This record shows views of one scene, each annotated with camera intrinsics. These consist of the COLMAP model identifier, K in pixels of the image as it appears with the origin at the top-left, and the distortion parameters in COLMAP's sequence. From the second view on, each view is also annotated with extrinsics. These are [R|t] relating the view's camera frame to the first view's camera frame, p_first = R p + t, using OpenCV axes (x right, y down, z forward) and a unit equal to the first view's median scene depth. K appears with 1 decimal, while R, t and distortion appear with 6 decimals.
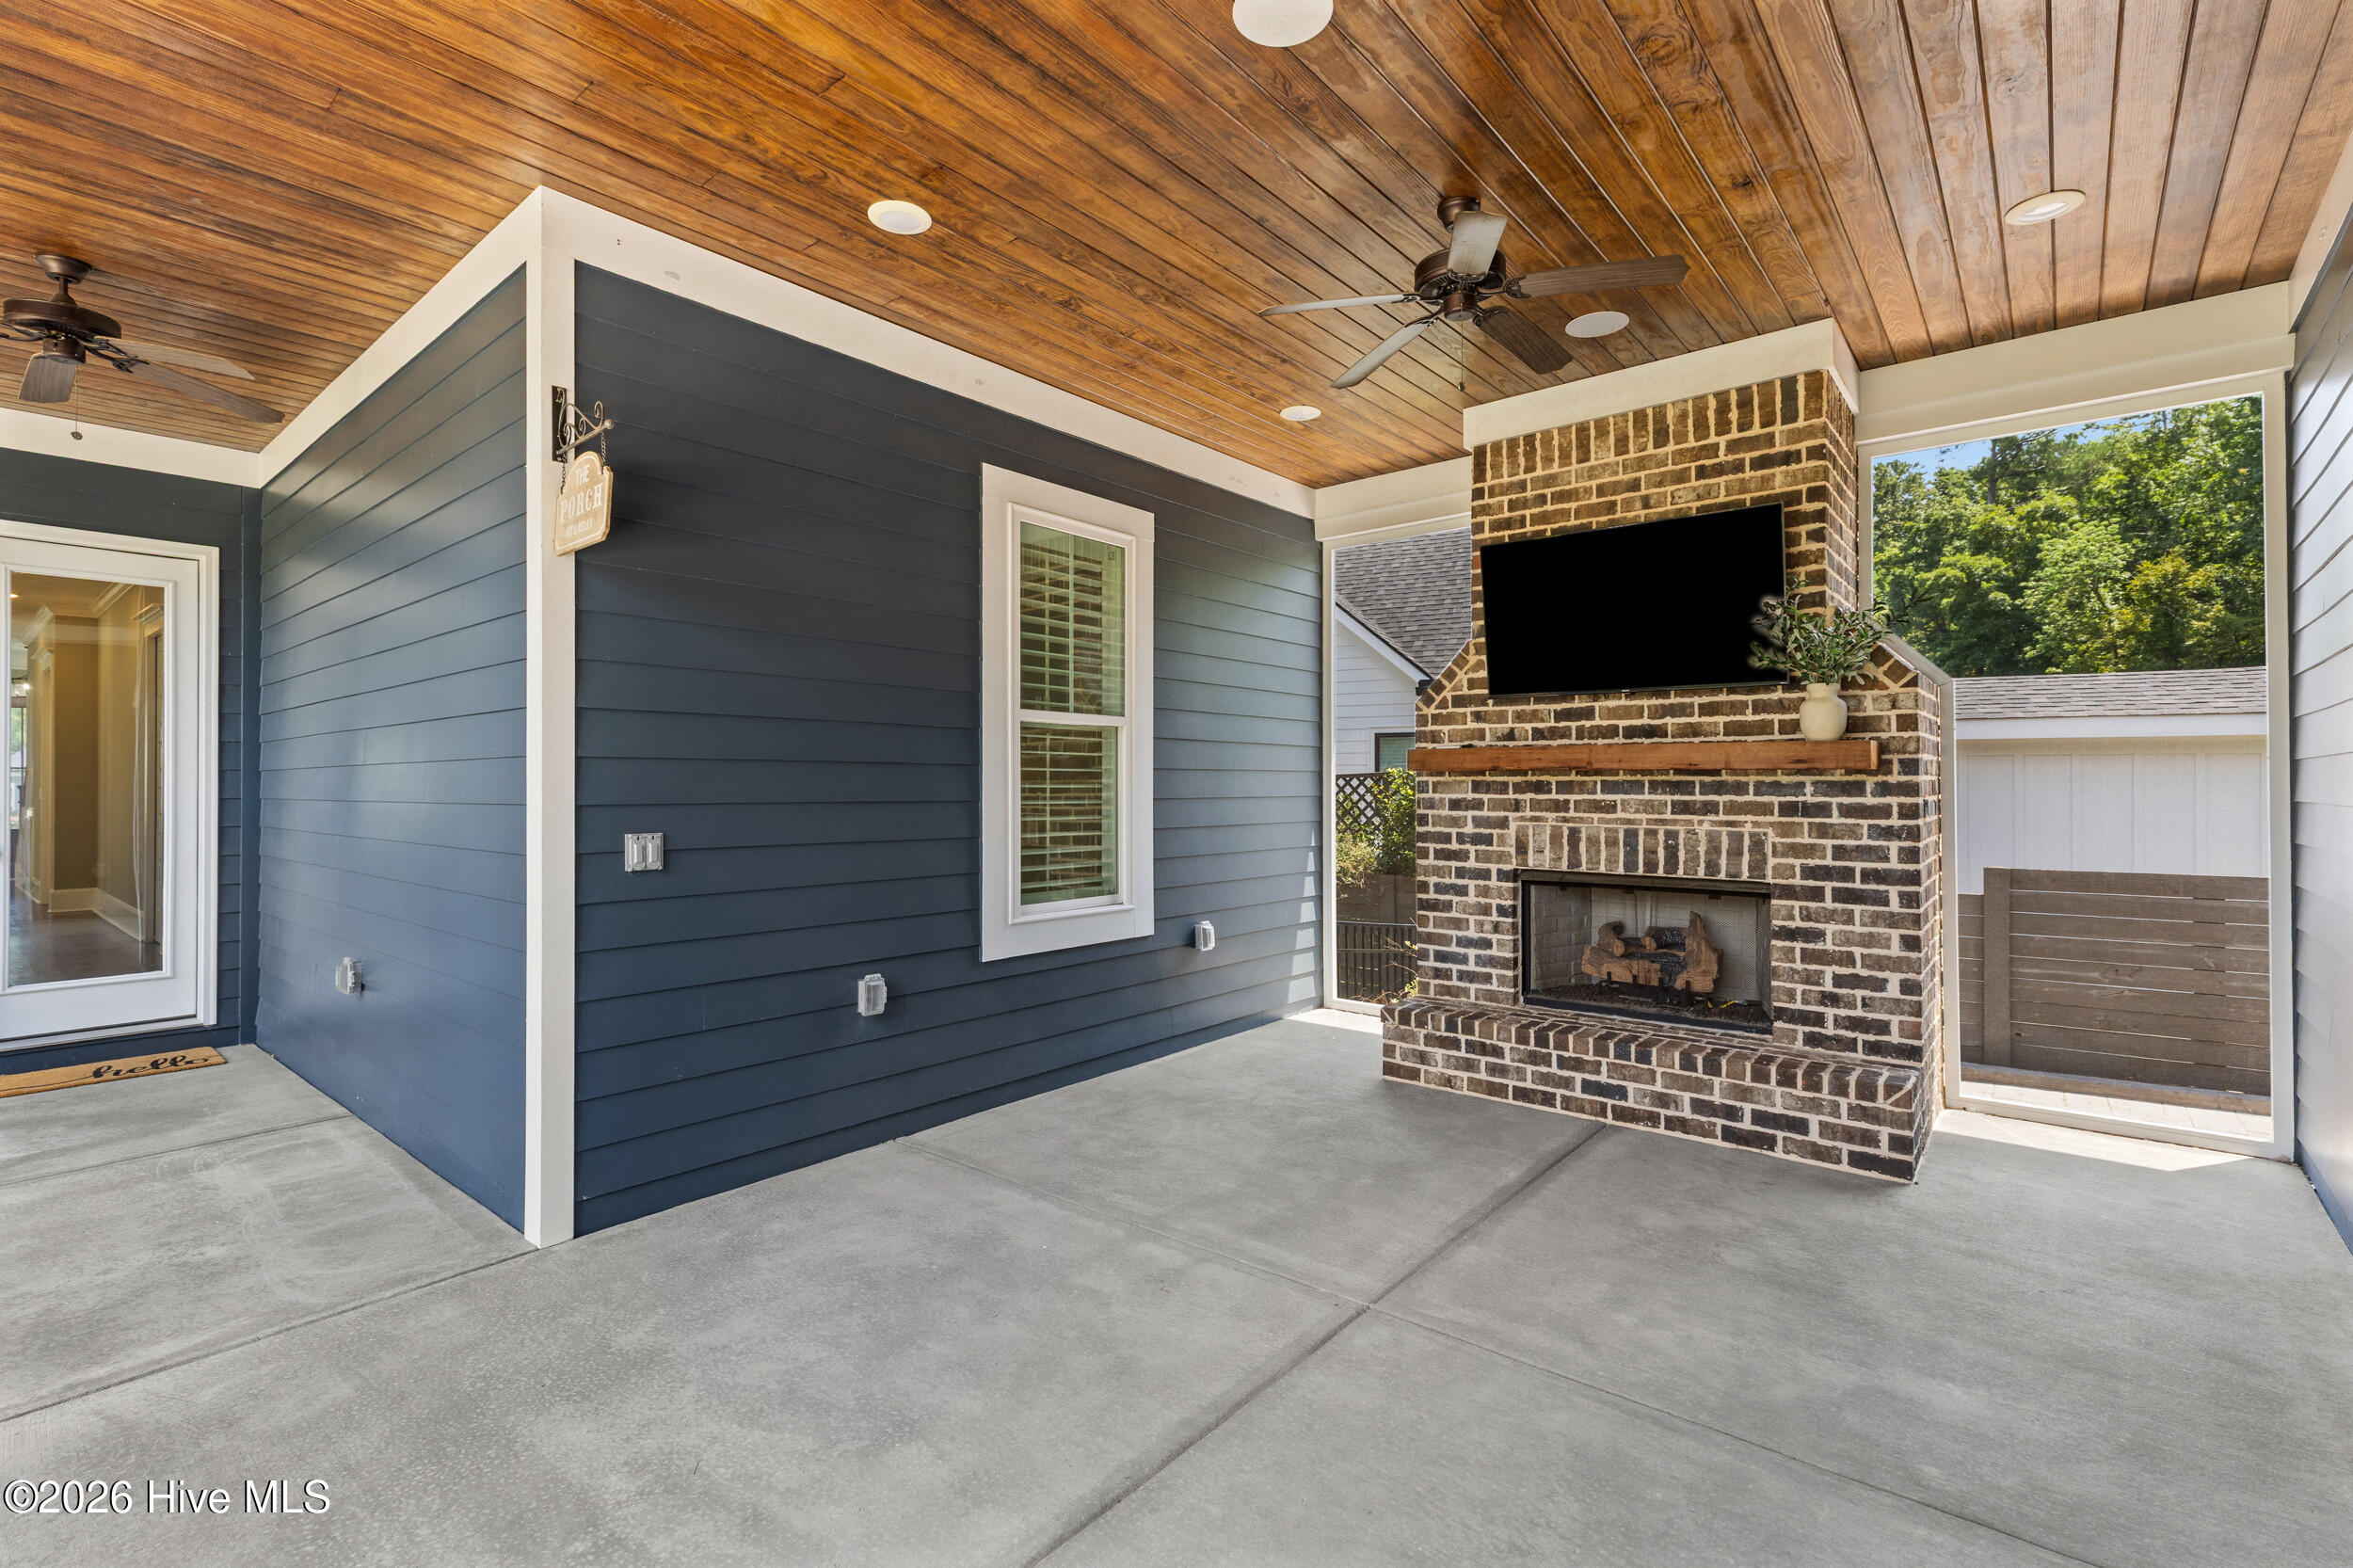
lens RADIAL K [[1061.9, 0, 1191.1], [0, 1061.9, 771.3], [0, 0, 1]] dist [0.003485, -0.000105]
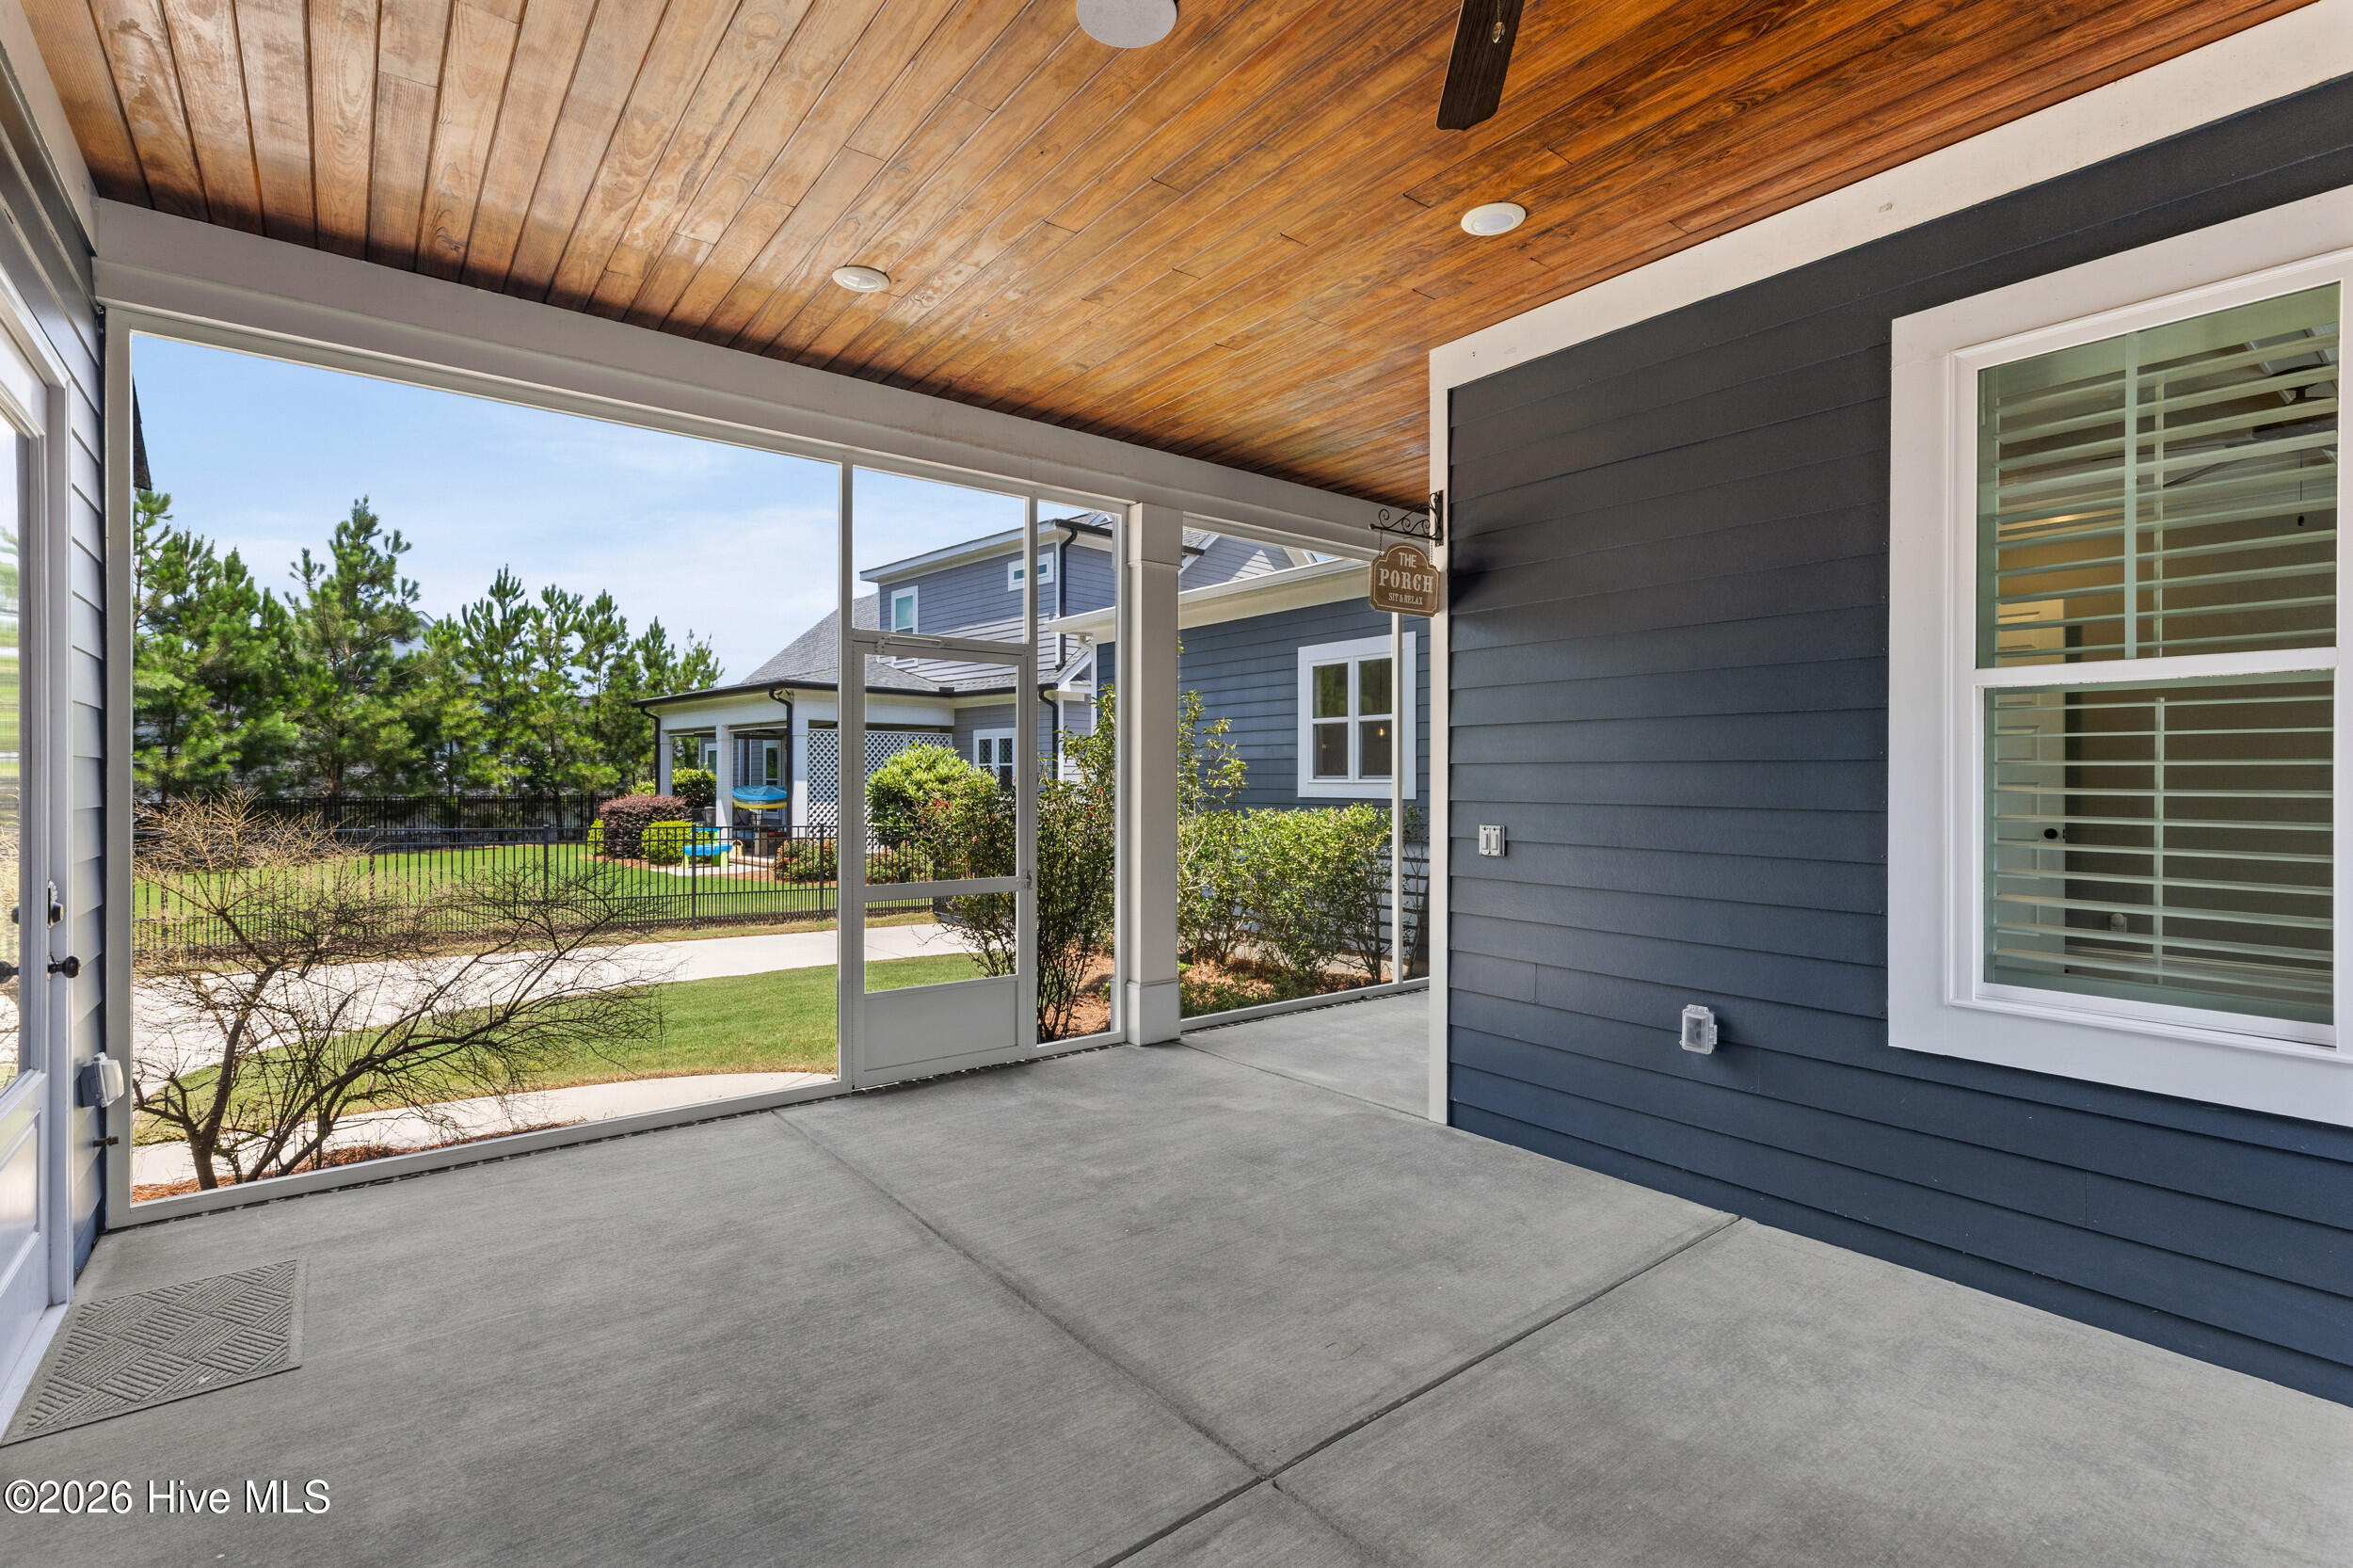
lens RADIAL K [[1078.2, 0, 1179.1], [0, 1078.2, 793.1], [0, 0, 1]] dist [0.009080, -0.000145]
pose [[-0.219645, 0.012388, -0.975501, 0.577100], [0.009603, 0.999898, 0.010536, 0.003804], [0.975533, -0.007053, -0.219741, 0.693743]]
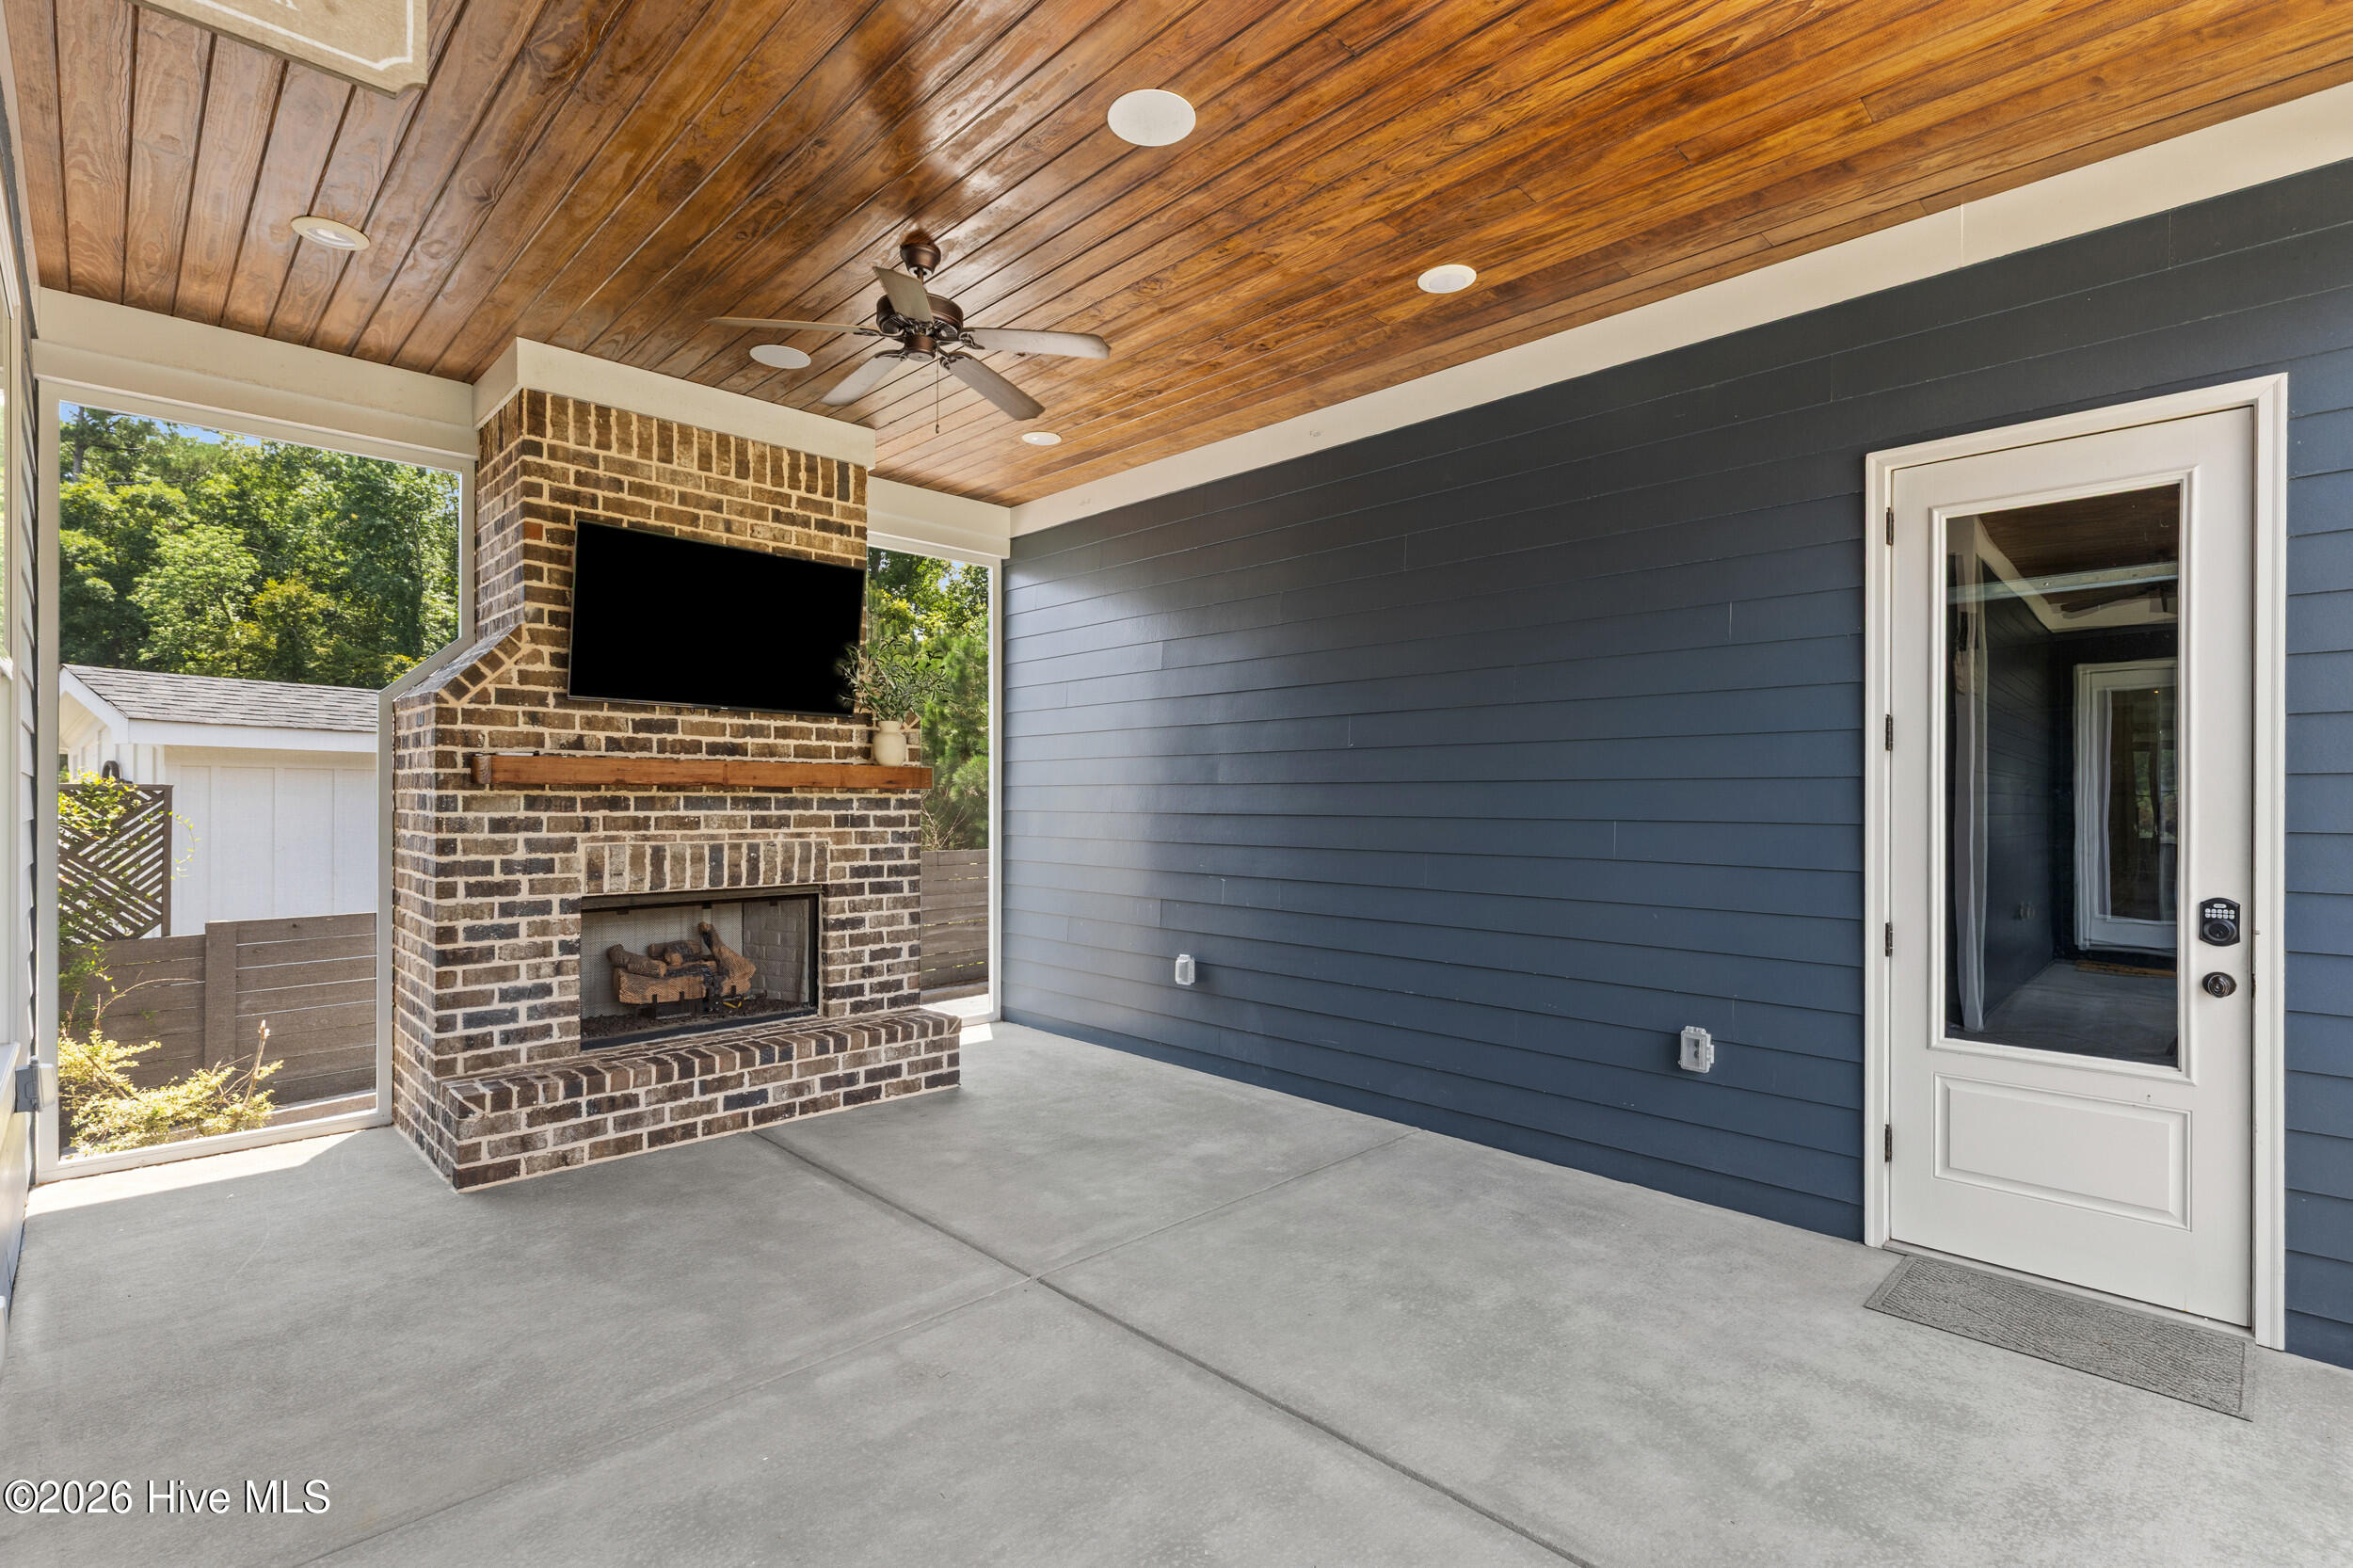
lens RADIAL K [[1078.2, 0, 1179.1], [0, 1078.2, 793.1], [0, 0, 1]] dist [0.009080, -0.000145]
pose [[0.107453, 0.007643, 0.994181, -0.577513], [-0.013570, 0.999889, -0.006220, 0.005870], [-0.994118, -0.012823, 0.107545, 0.460590]]
